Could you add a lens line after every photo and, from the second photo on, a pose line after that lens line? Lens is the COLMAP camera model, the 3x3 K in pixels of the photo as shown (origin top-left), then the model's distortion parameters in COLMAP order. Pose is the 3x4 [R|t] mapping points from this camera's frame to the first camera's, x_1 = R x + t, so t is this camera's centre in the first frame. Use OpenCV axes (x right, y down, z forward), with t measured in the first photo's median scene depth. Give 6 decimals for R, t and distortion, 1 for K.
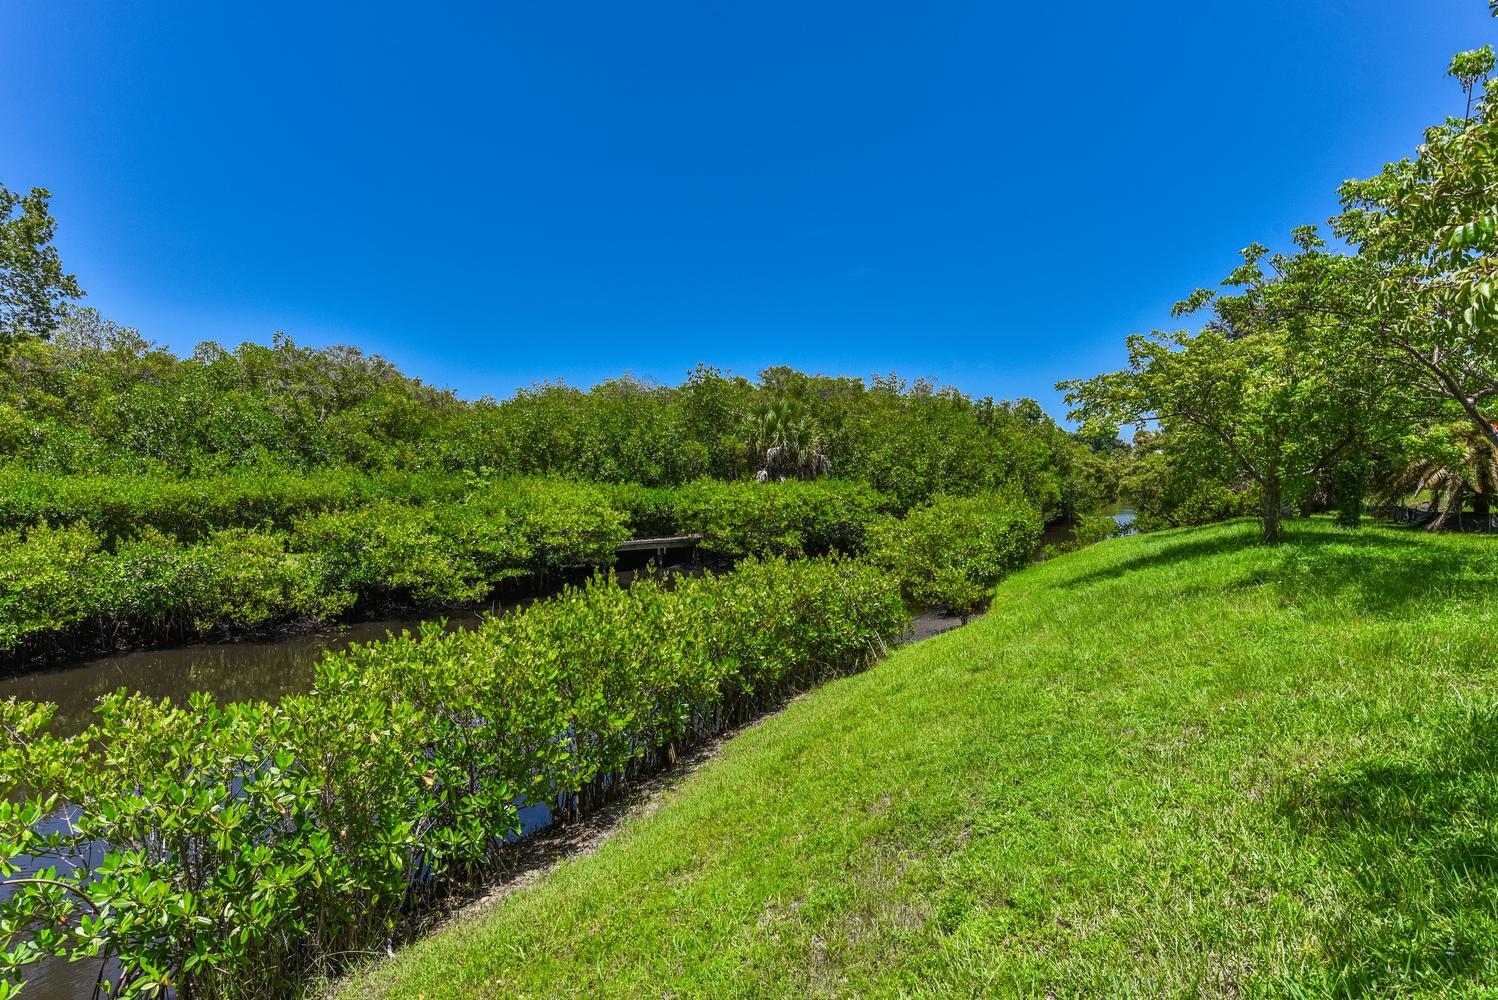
lens RADIAL K [[802.0, 0, 745.0], [0, 802.0, 501.7], [0, 0, 1]] dist [0.015430, -0.005347]
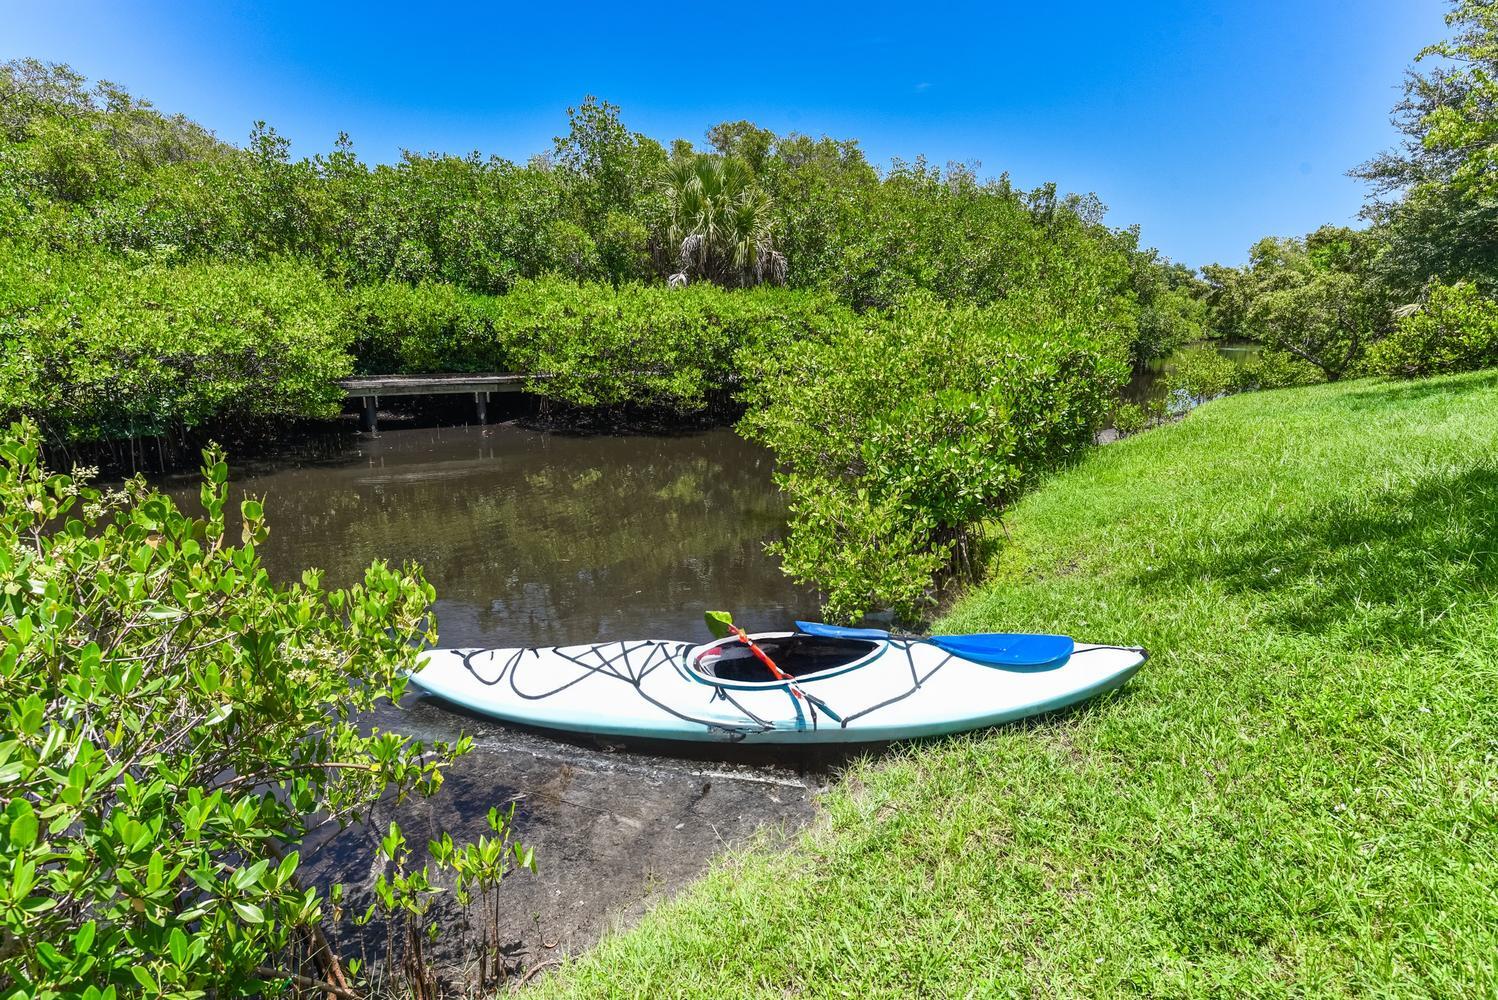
lens RADIAL K [[802.0, 0, 752.2], [0, 802.0, 502.8], [0, 0, 1]] dist [0.015430, -0.005347]
pose [[0.998579, 0.031774, -0.042791, 0.115165], [-0.022839, 0.980516, 0.195105, 0.013974], [0.048157, -0.193850, 0.979849, 0.343794]]
